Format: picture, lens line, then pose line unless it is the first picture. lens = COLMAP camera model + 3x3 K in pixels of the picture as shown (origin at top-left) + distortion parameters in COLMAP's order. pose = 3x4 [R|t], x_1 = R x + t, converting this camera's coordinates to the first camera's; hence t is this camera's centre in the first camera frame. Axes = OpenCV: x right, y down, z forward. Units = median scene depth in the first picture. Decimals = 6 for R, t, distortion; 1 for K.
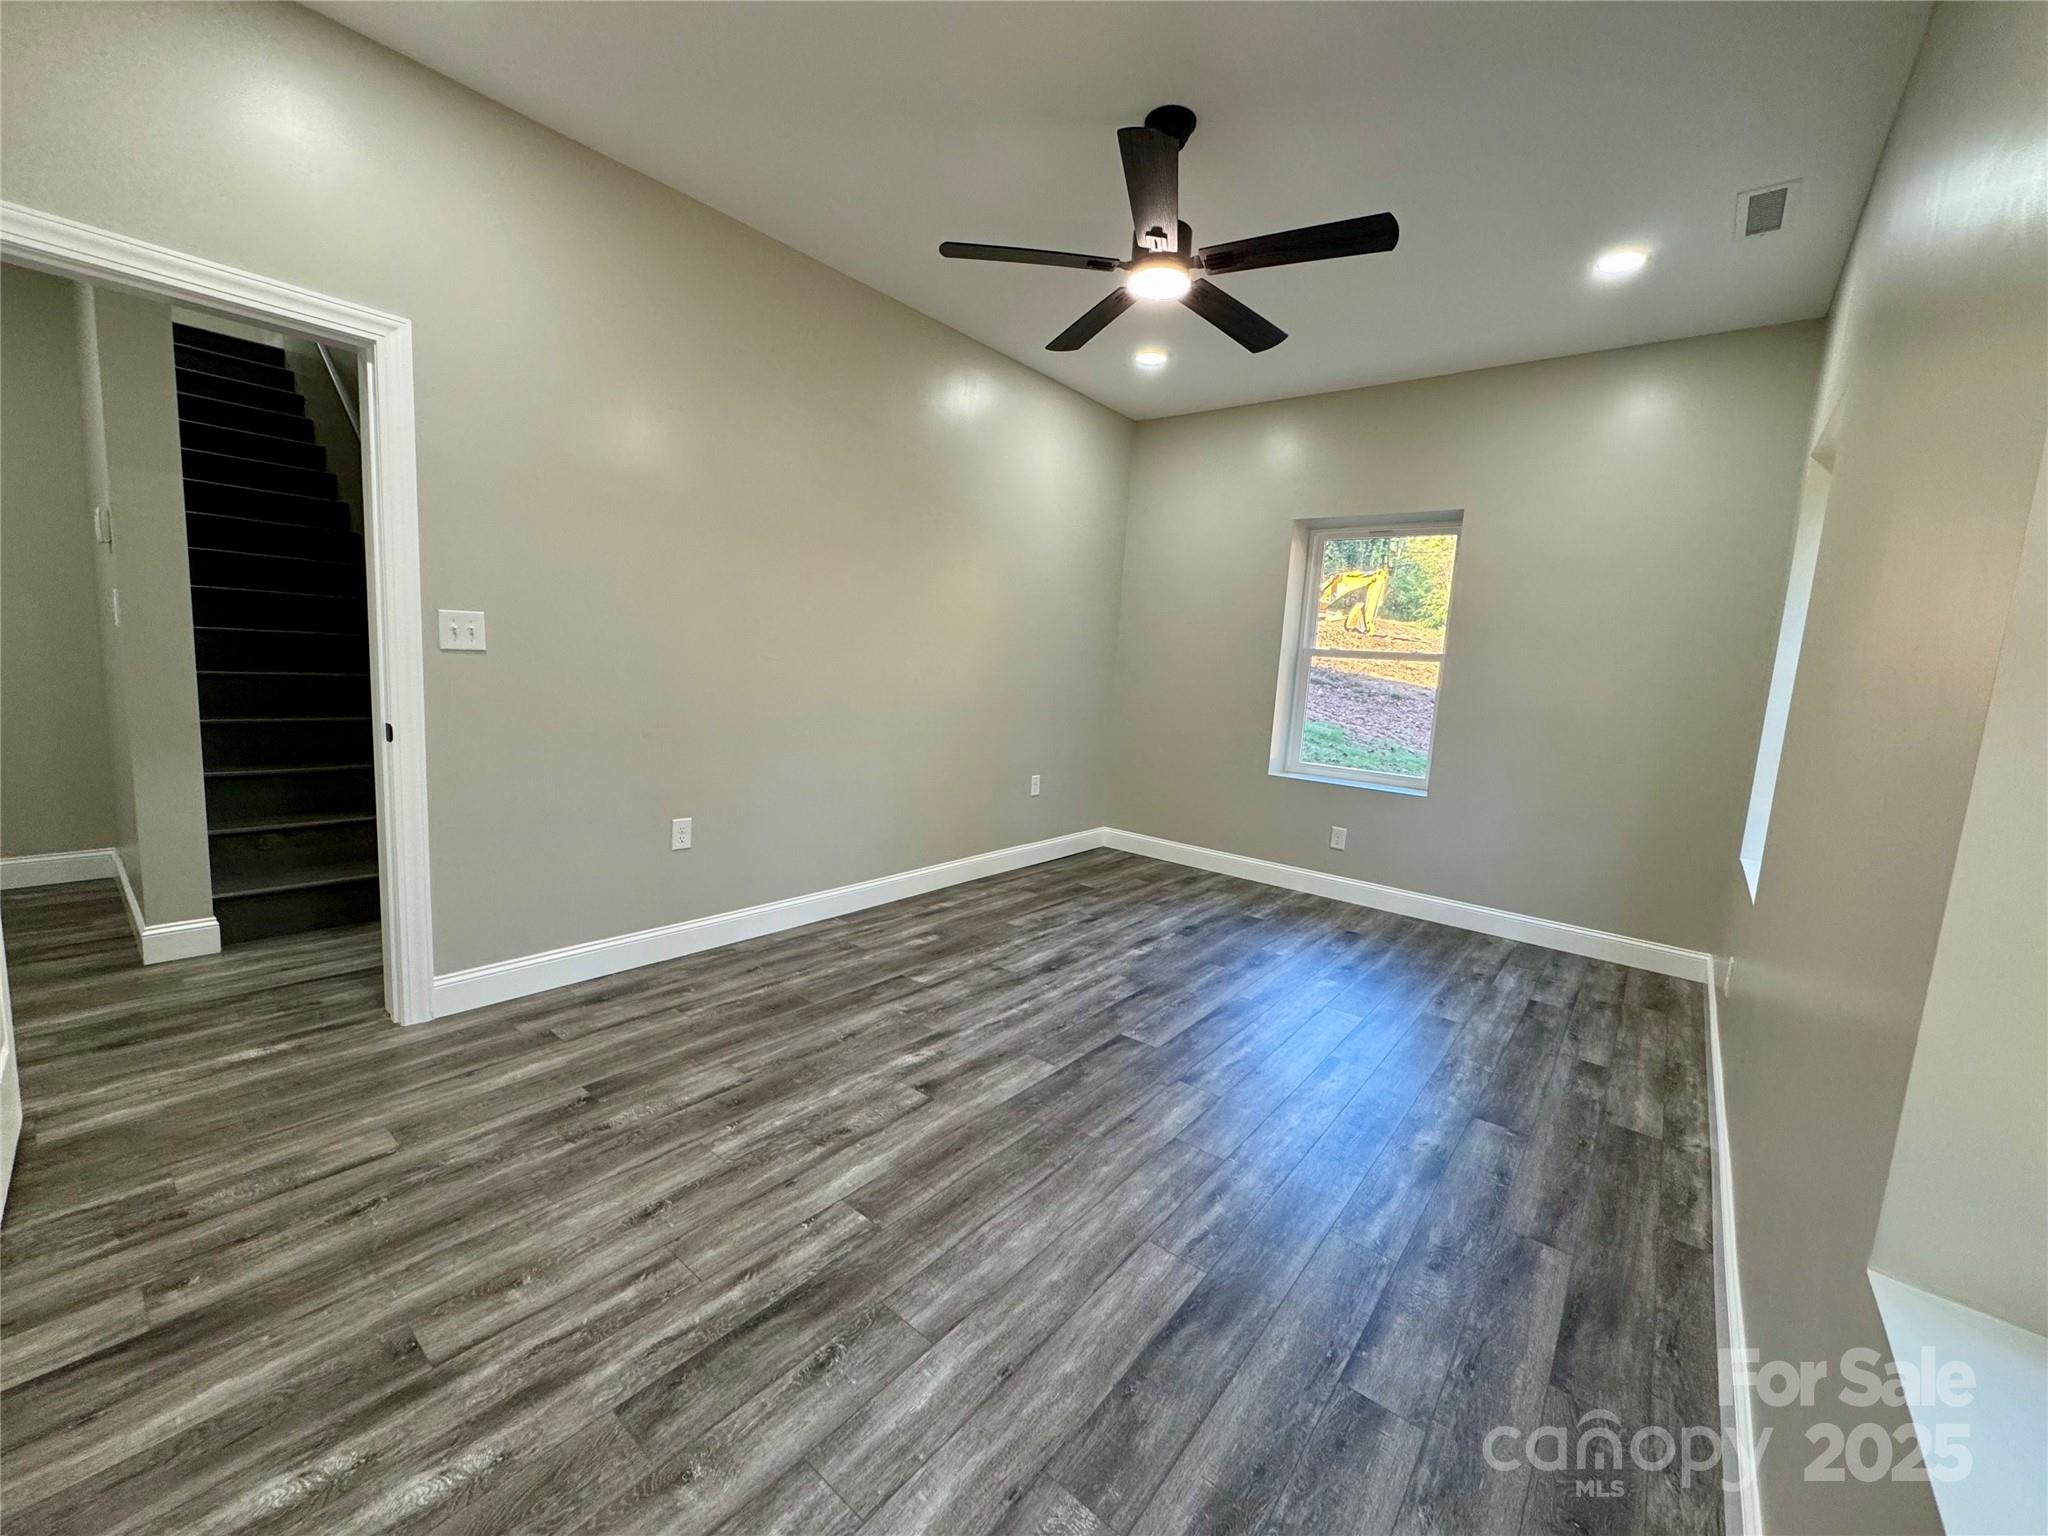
lens RADIAL K [[816.4, 0, 1021.5], [0, 816.4, 763.1], [0, 0, 1]] dist [0.000295, 0.000186]
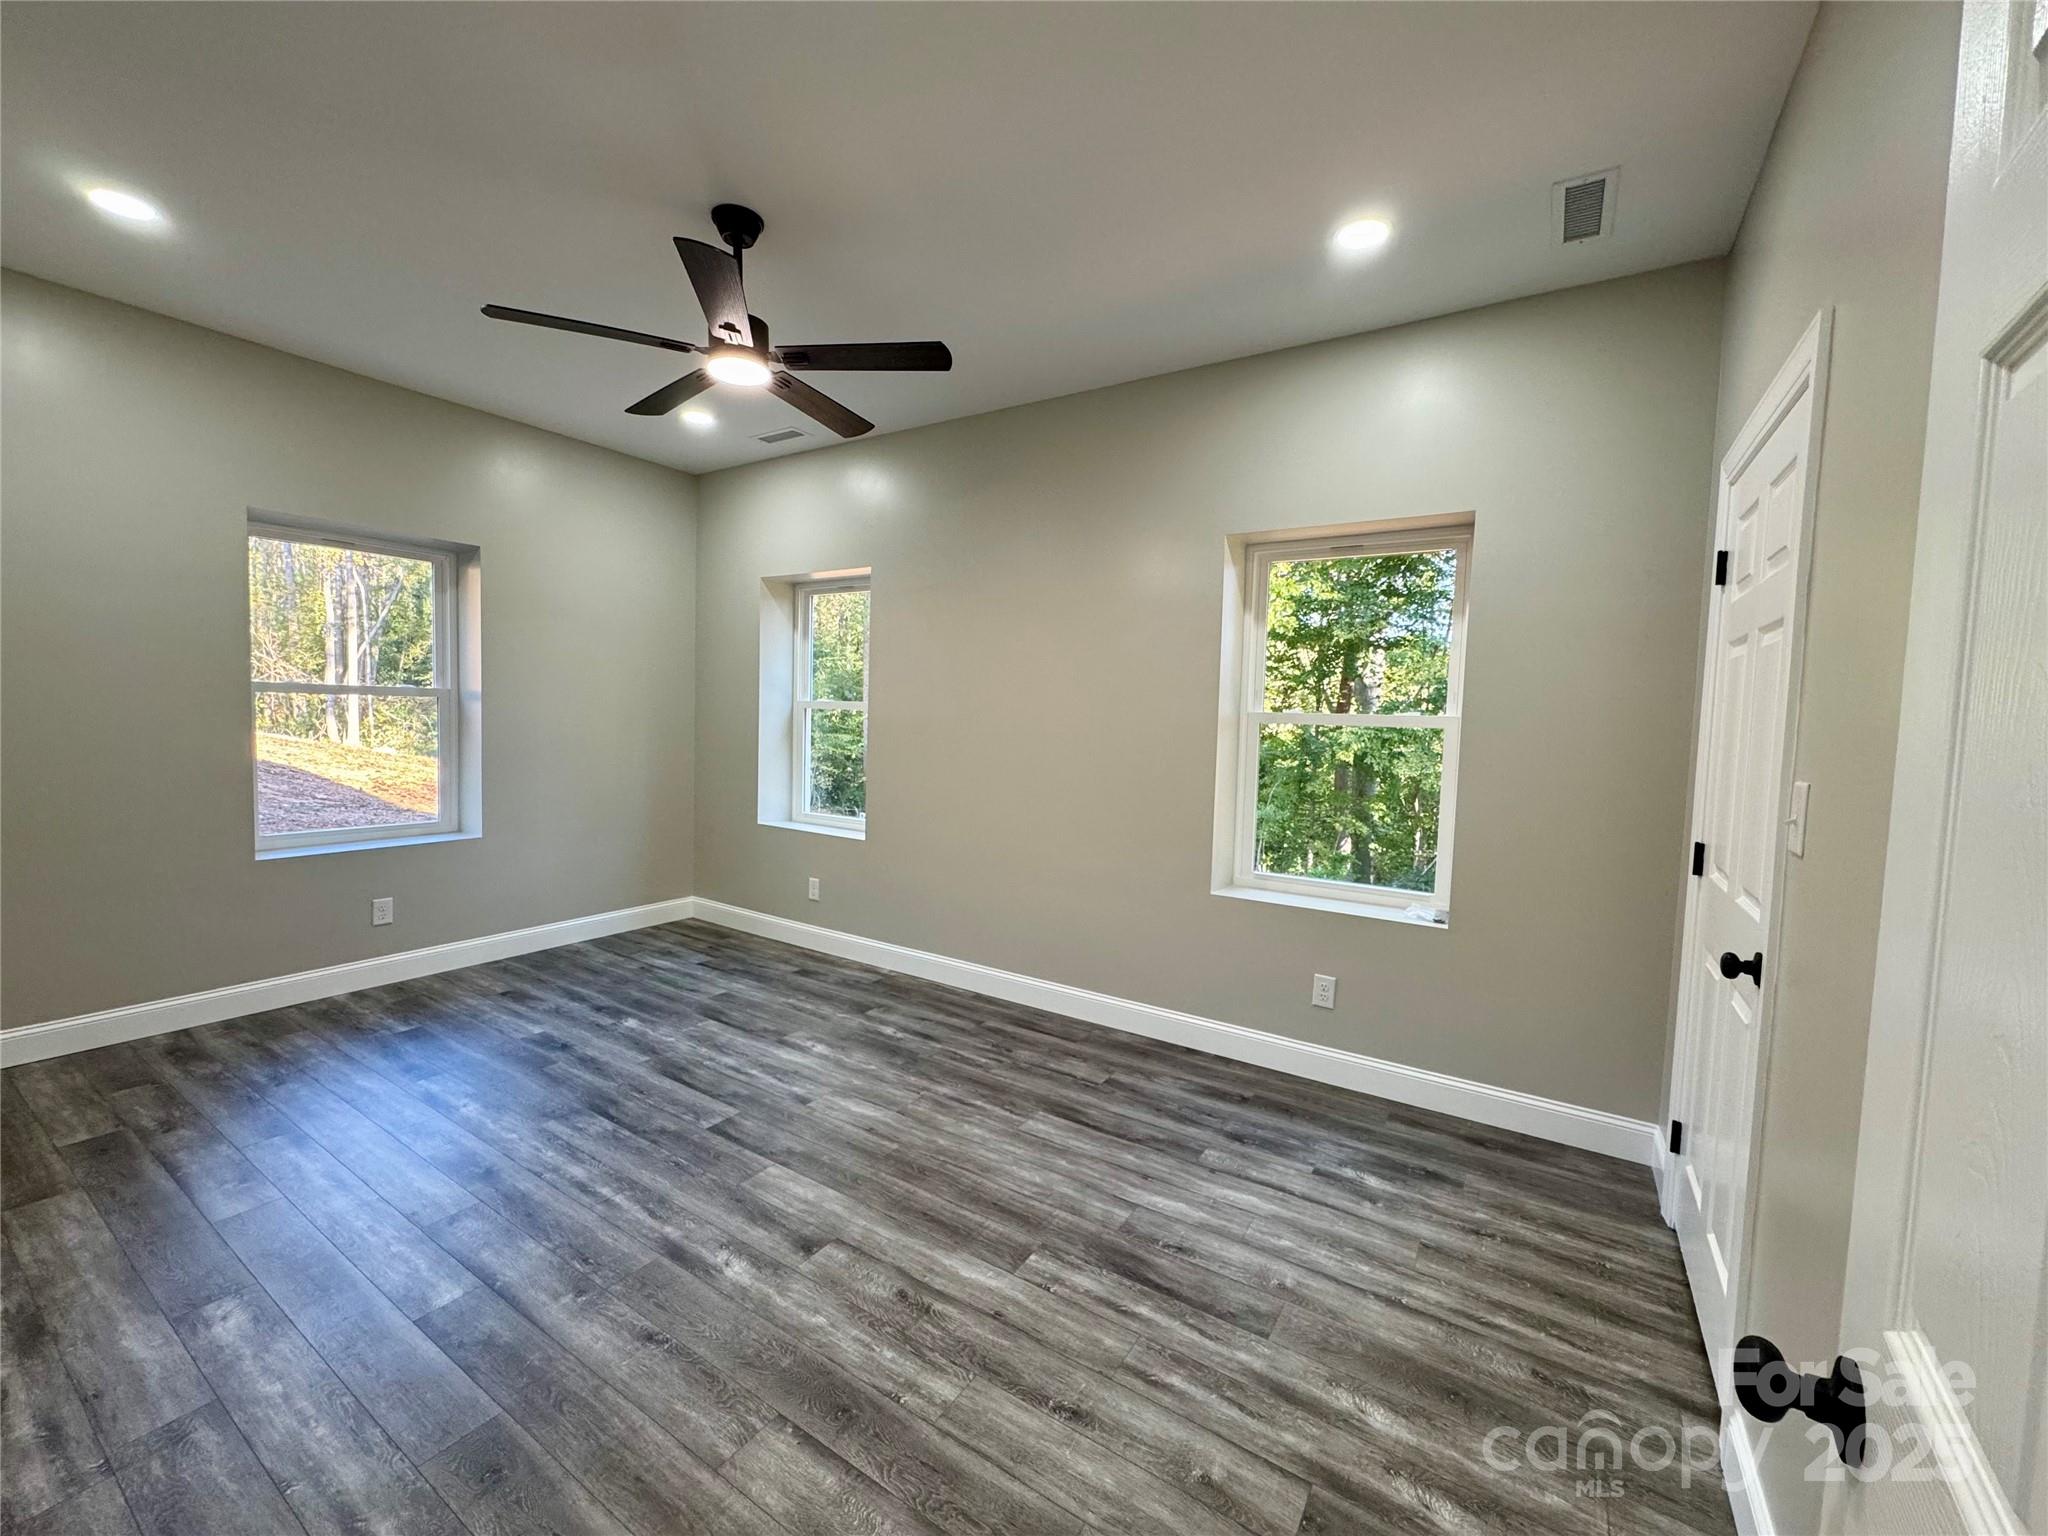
lens RADIAL K [[816.4, 0, 1021.5], [0, 816.4, 763.1], [0, 0, 1]] dist [0.000295, 0.000186]
pose [[-0.111607, -0.122431, 0.986182, -0.994788], [0.090778, 0.986977, 0.132803, -0.222639], [-0.989597, 0.104346, -0.099039, 0.853099]]
